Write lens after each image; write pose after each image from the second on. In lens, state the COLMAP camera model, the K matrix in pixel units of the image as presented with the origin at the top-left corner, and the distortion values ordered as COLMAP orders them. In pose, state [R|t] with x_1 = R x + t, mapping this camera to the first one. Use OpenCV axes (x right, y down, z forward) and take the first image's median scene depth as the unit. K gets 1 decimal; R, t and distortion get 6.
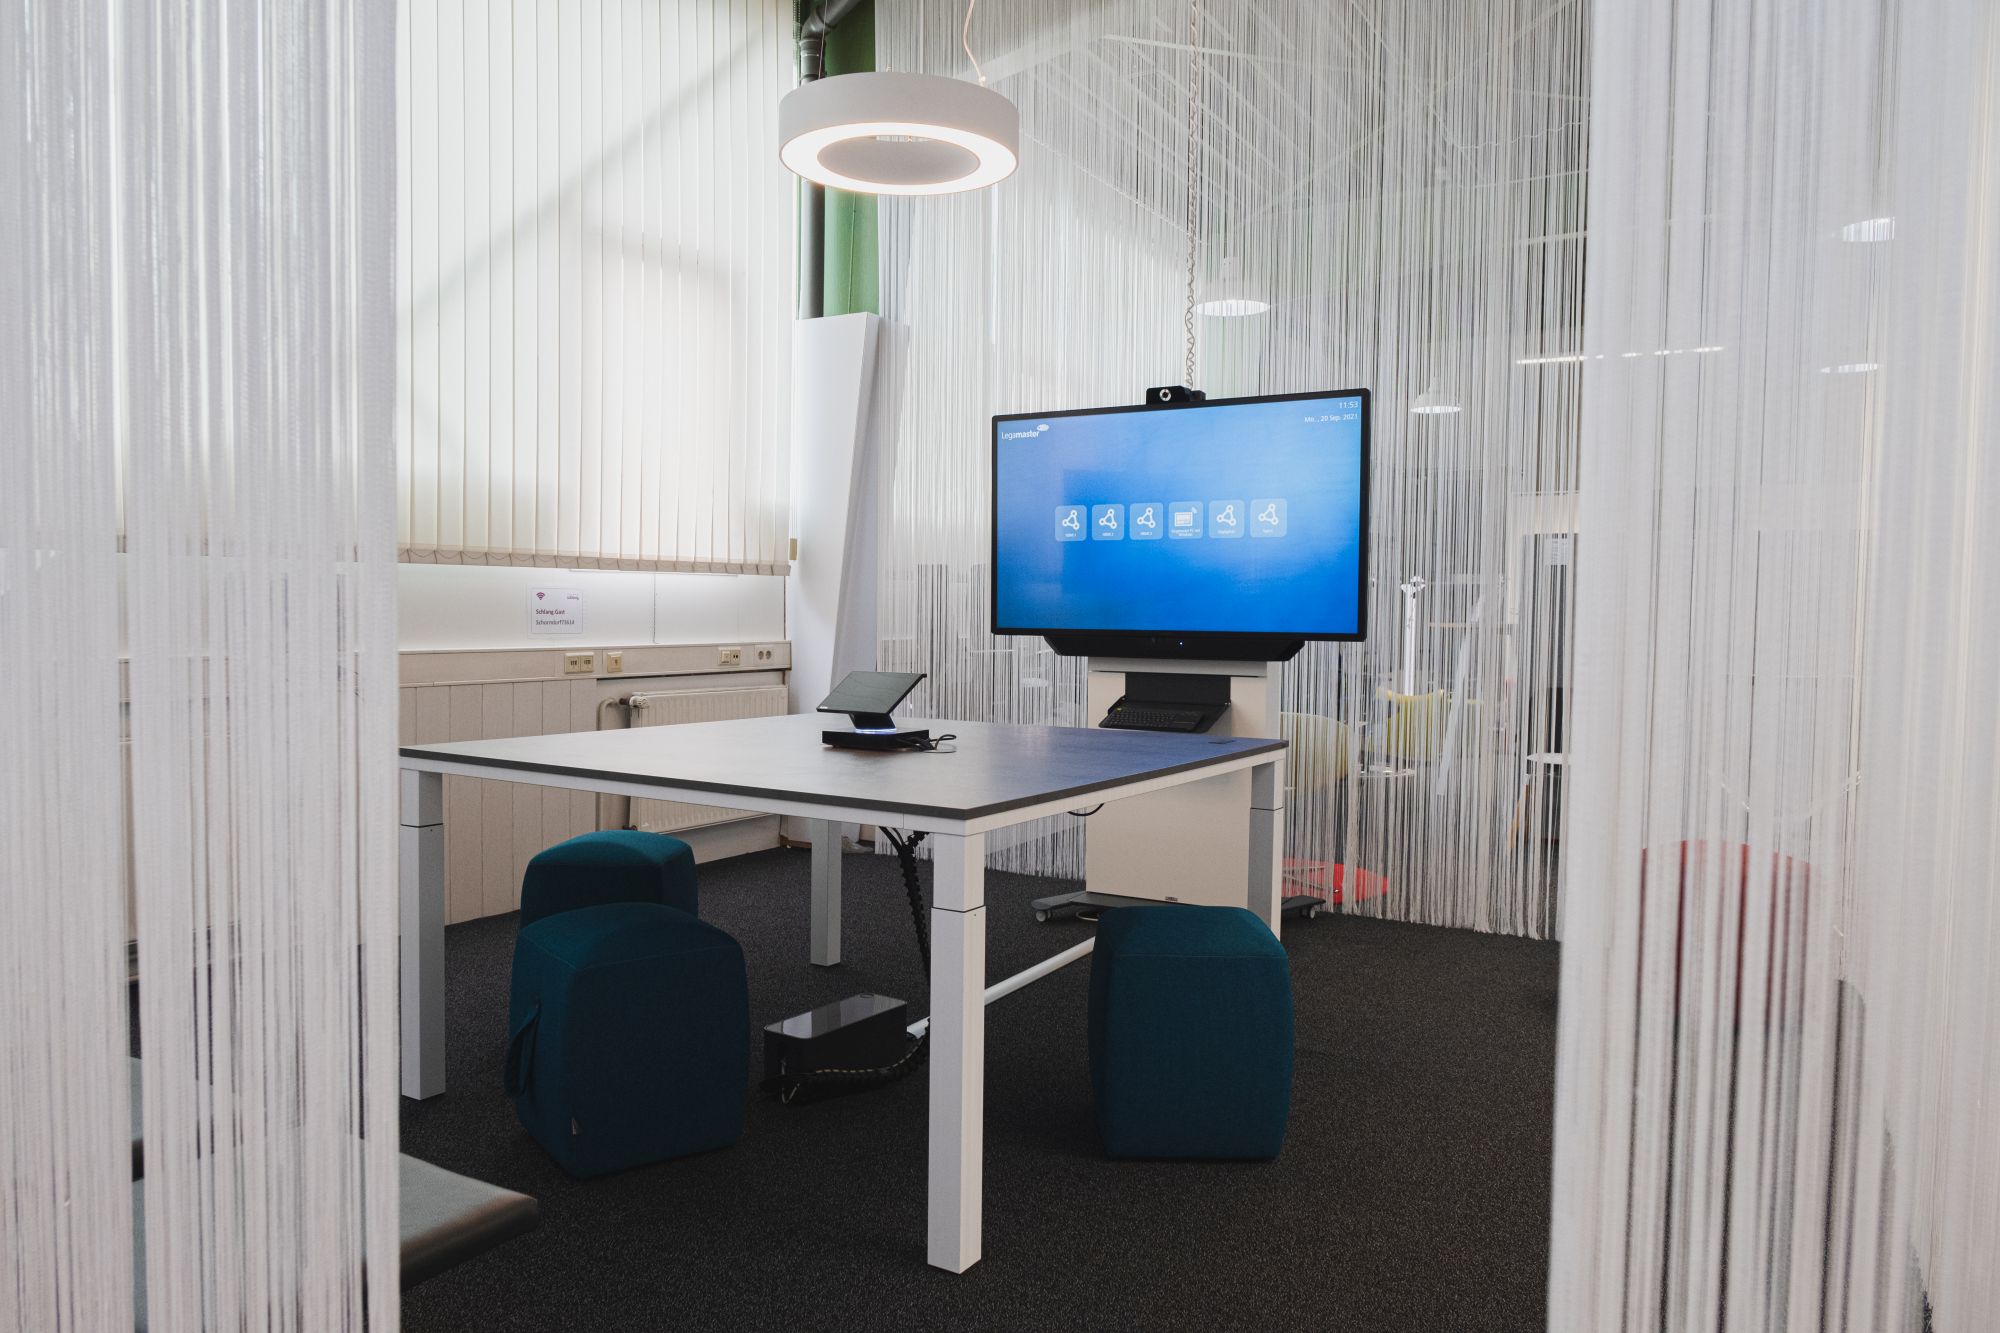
lens RADIAL K [[1416.6, 0, 1000.2], [0, 1416.6, 674.5], [0, 0, 1]] dist [-0.004000, -0.001509]
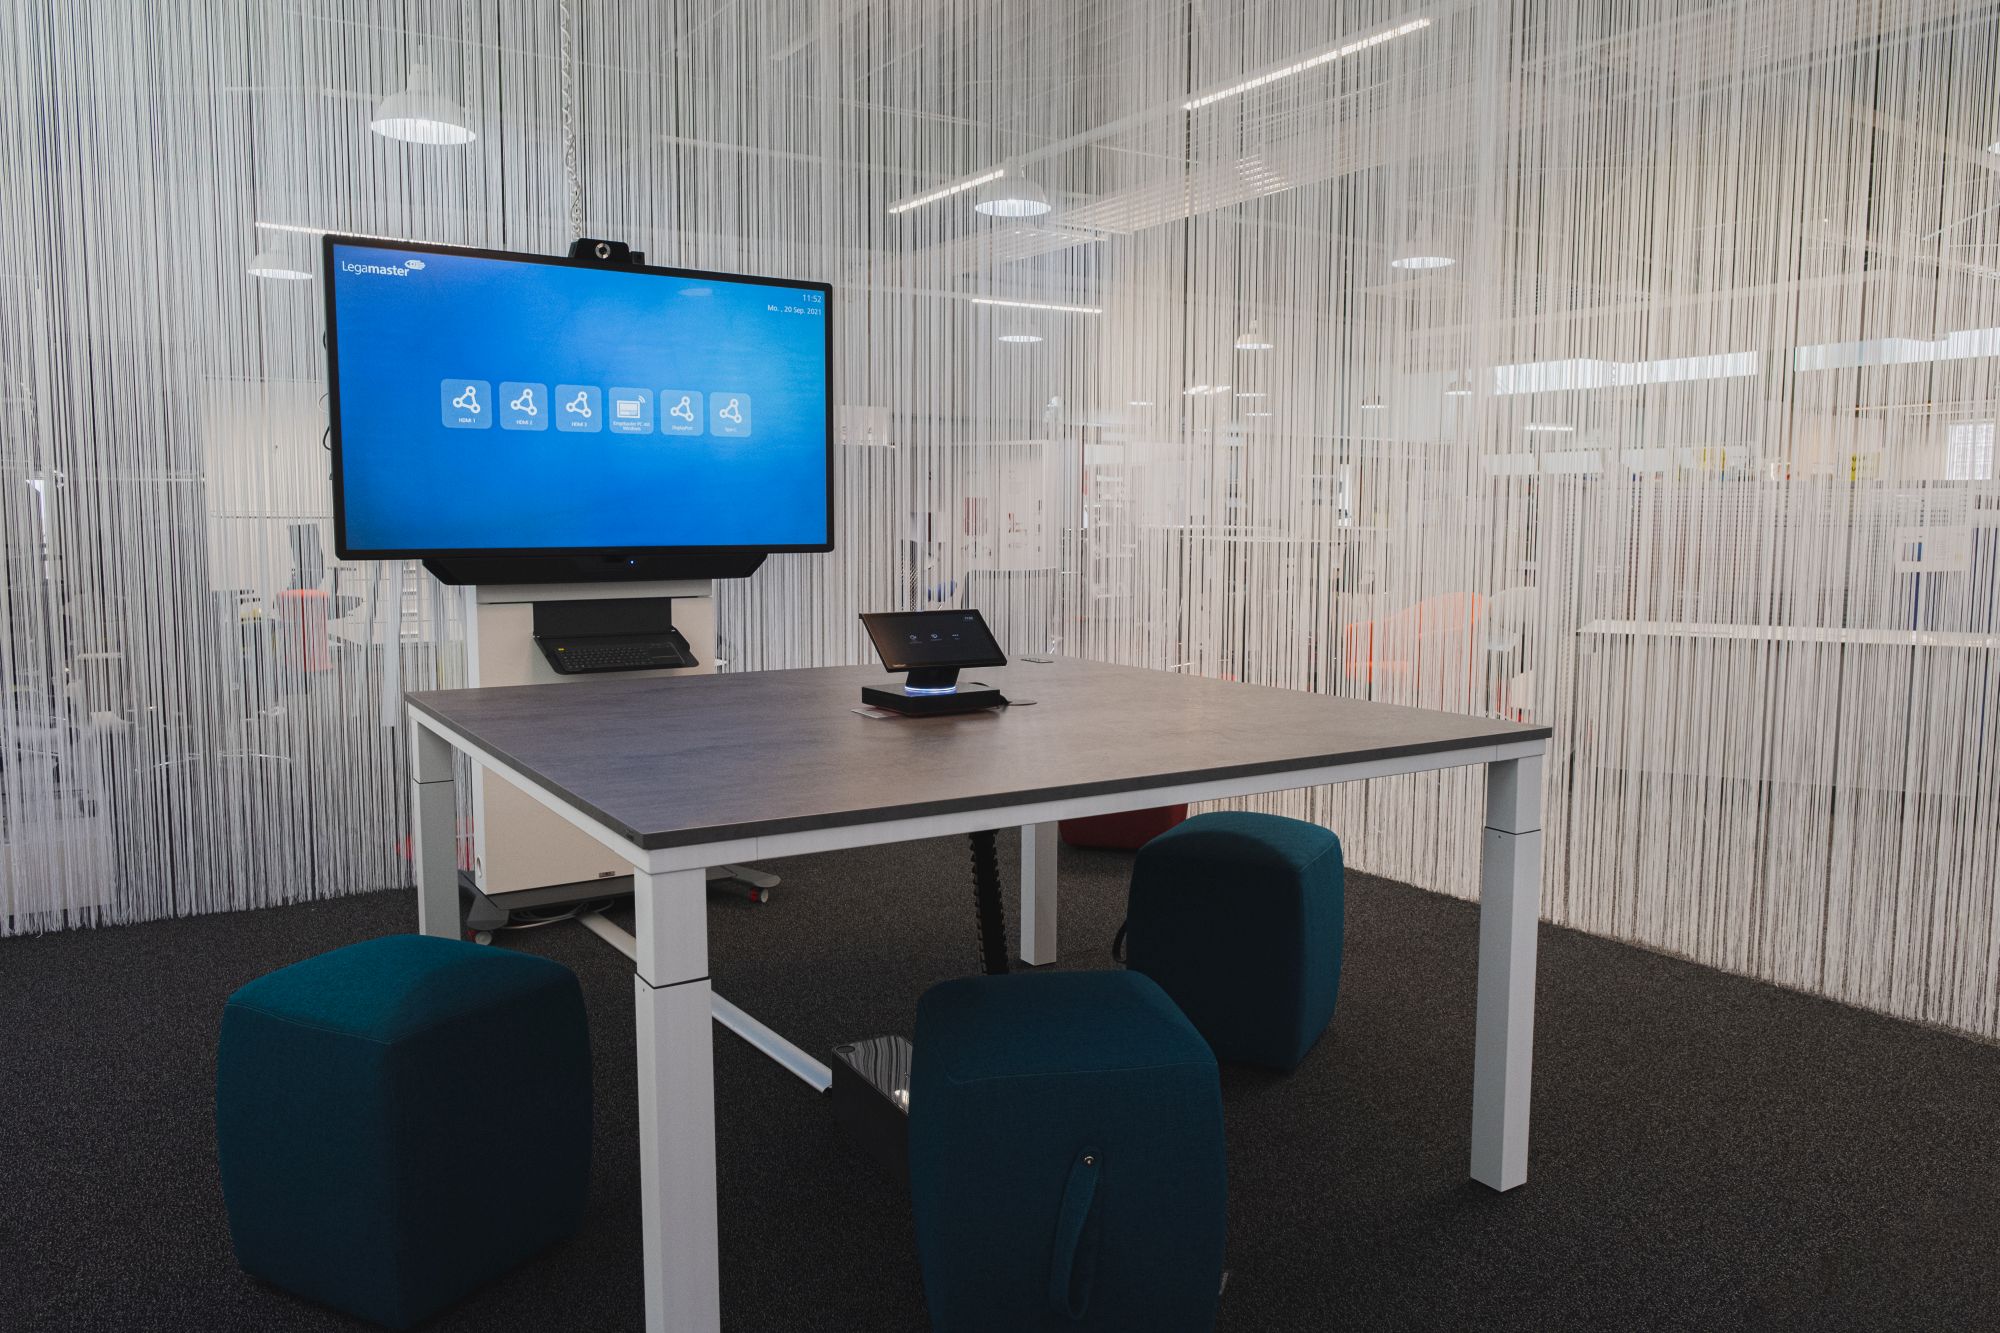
lens RADIAL K [[1416.6, 0, 1000.4], [0, 1416.6, 656.2], [0, 0, 1]] dist [-0.004000, -0.001509]
pose [[0.433884, -0.098217, 0.895599, -0.524710], [0.043220, 0.995165, 0.088197, -0.031014], [-0.899931, 0.000440, 0.436031, 0.453866]]
